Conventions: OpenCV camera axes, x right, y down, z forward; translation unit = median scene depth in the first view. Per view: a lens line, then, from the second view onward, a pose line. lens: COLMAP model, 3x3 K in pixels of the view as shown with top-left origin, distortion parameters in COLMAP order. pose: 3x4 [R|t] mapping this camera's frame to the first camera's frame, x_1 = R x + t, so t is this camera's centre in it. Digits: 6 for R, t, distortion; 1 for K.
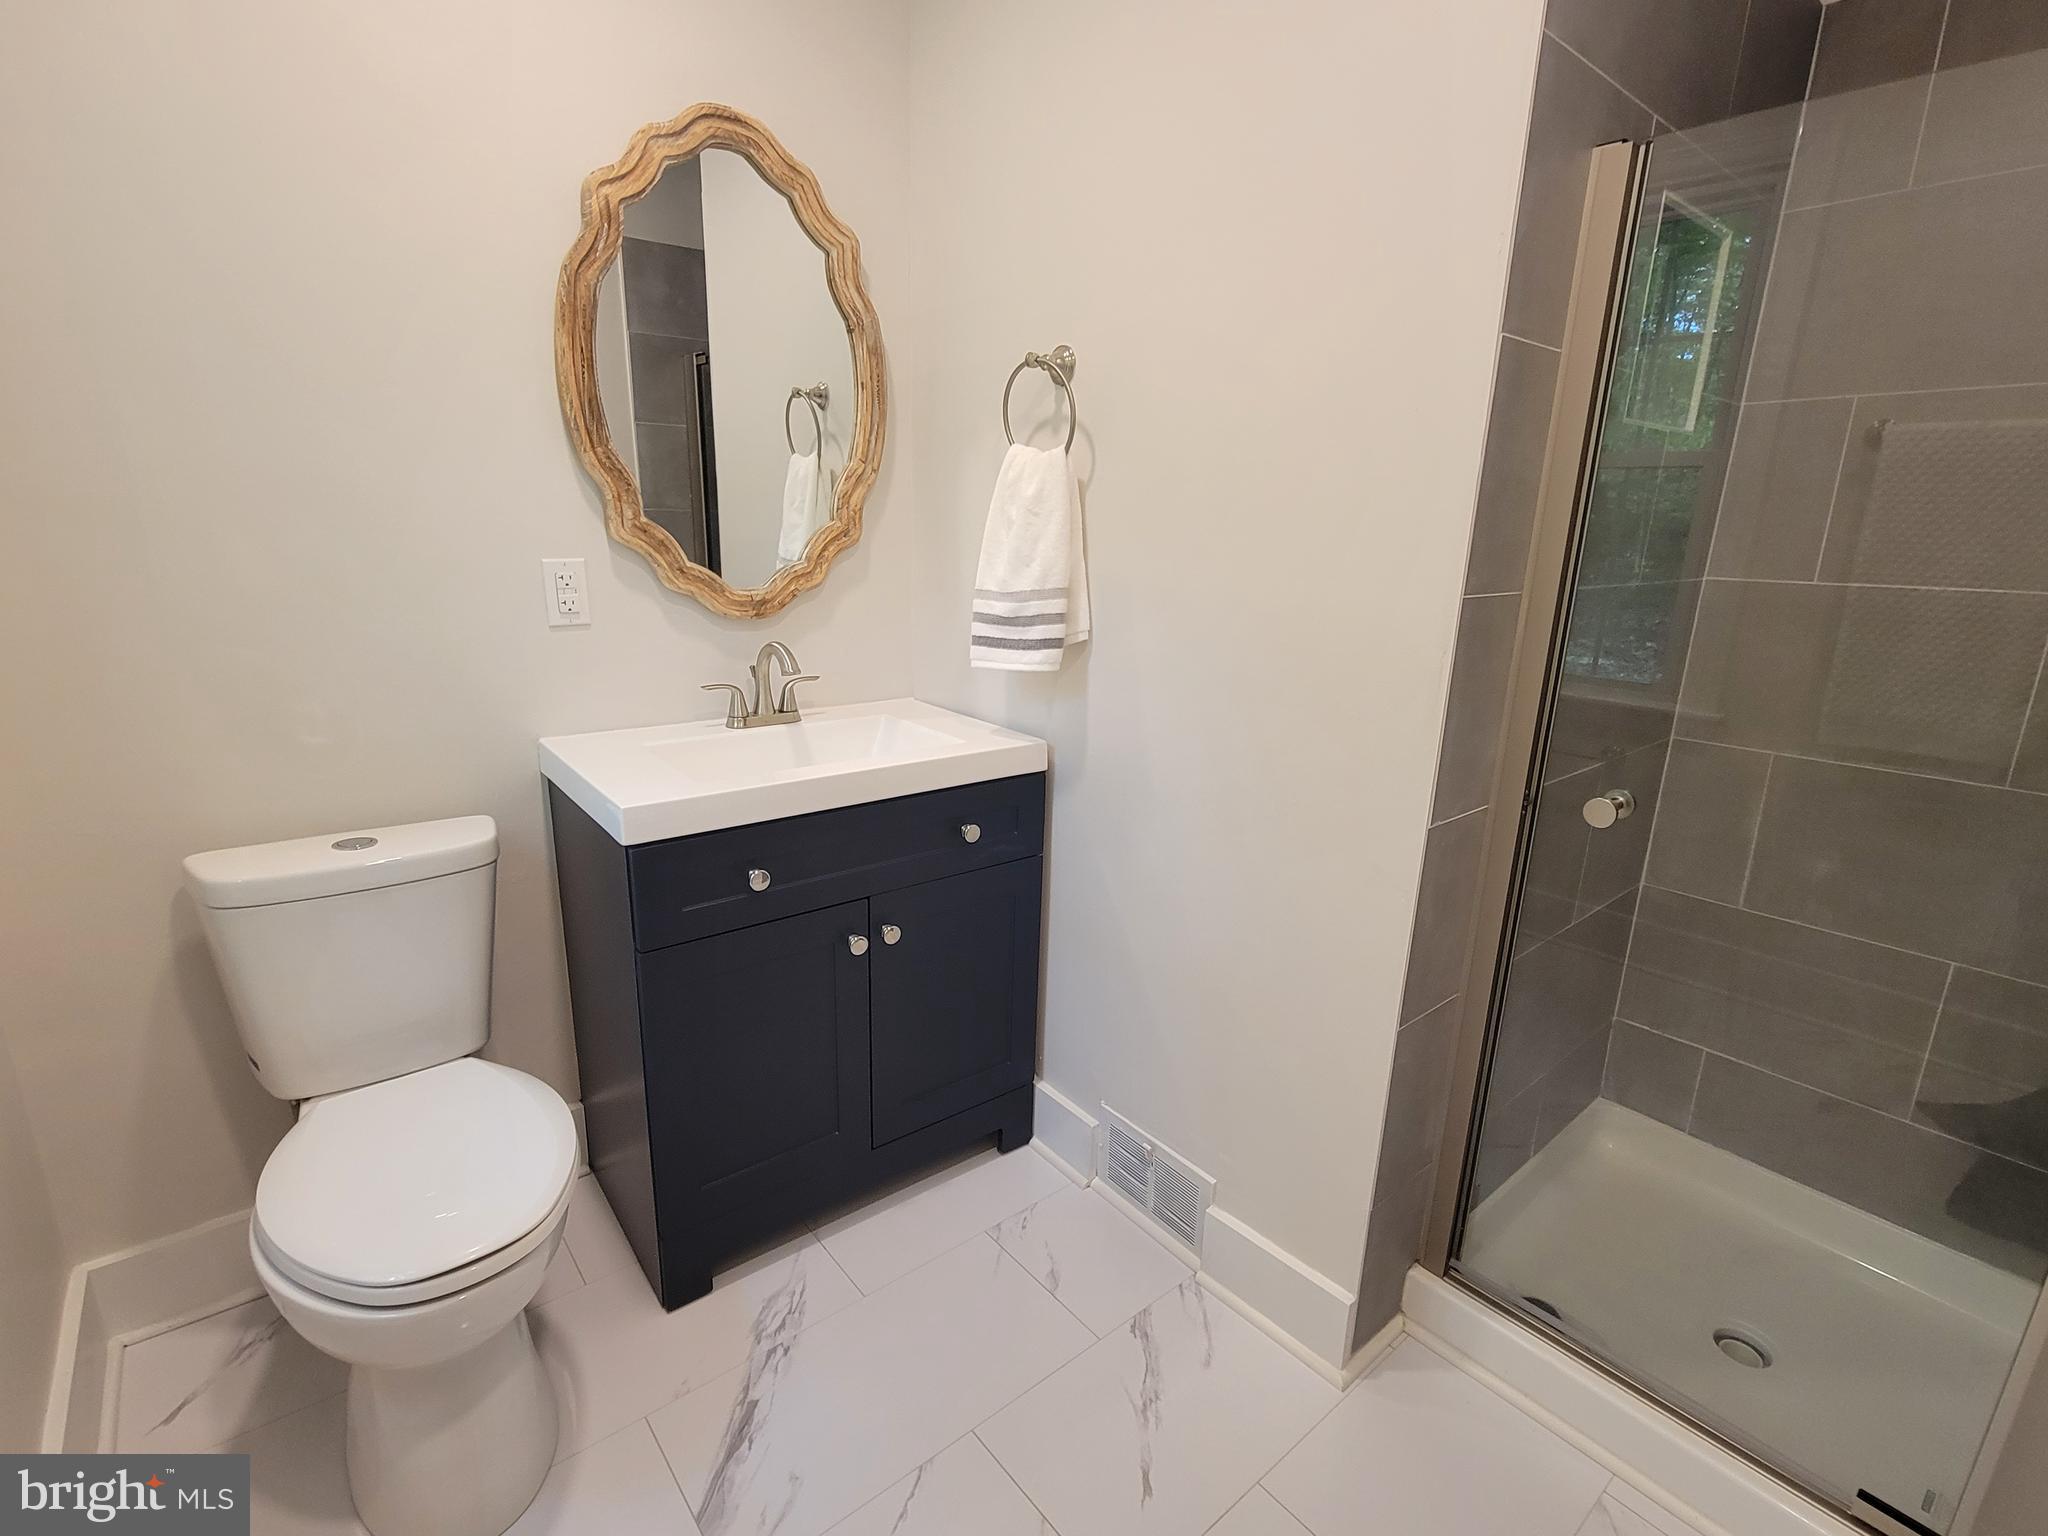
lens RADIAL K [[972.3, 0, 1027.3], [0, 972.3, 773.3], [0, 0, 1]] dist [-0.002204, 0.000475]
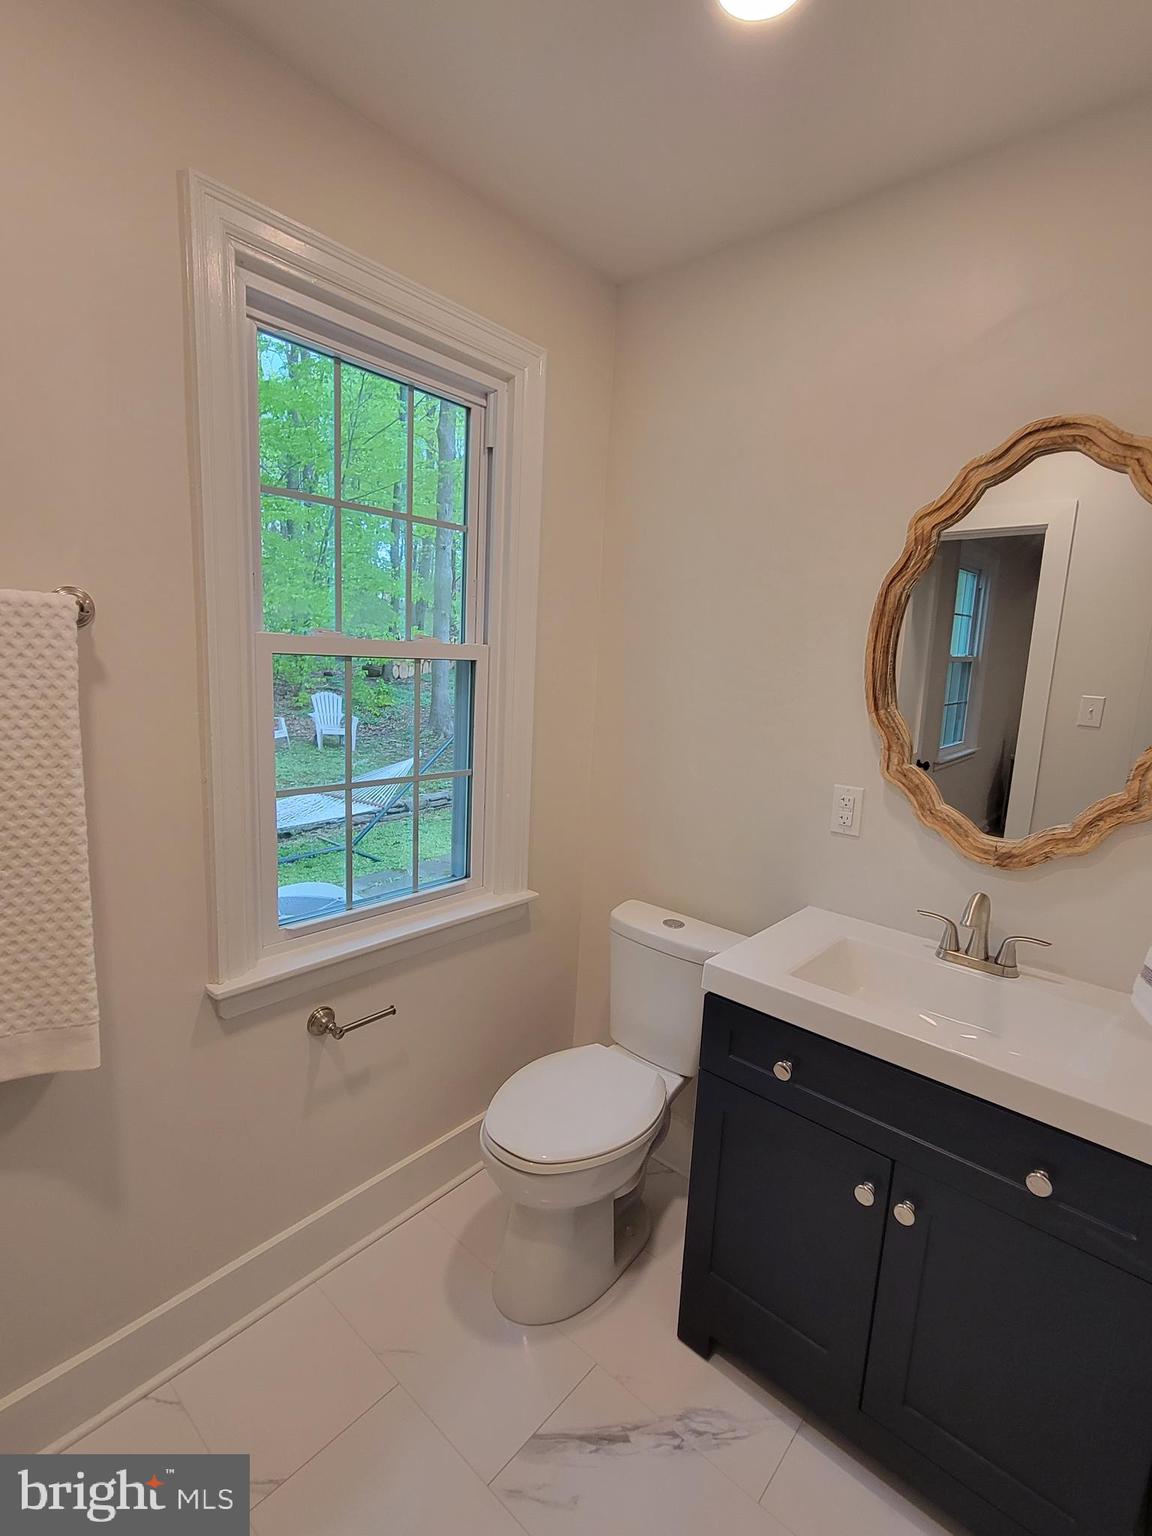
lens RADIAL K [[729.2, 0, 577.7], [0, 729.2, 768.0], [0, 0, 1]] dist [-0.002204, 0.000475]
pose [[0.158823, 0.133159, -0.978286, 0.465860], [-0.295060, 0.951982, 0.081676, -0.222216], [0.942186, 0.275681, 0.190486, 0.452450]]
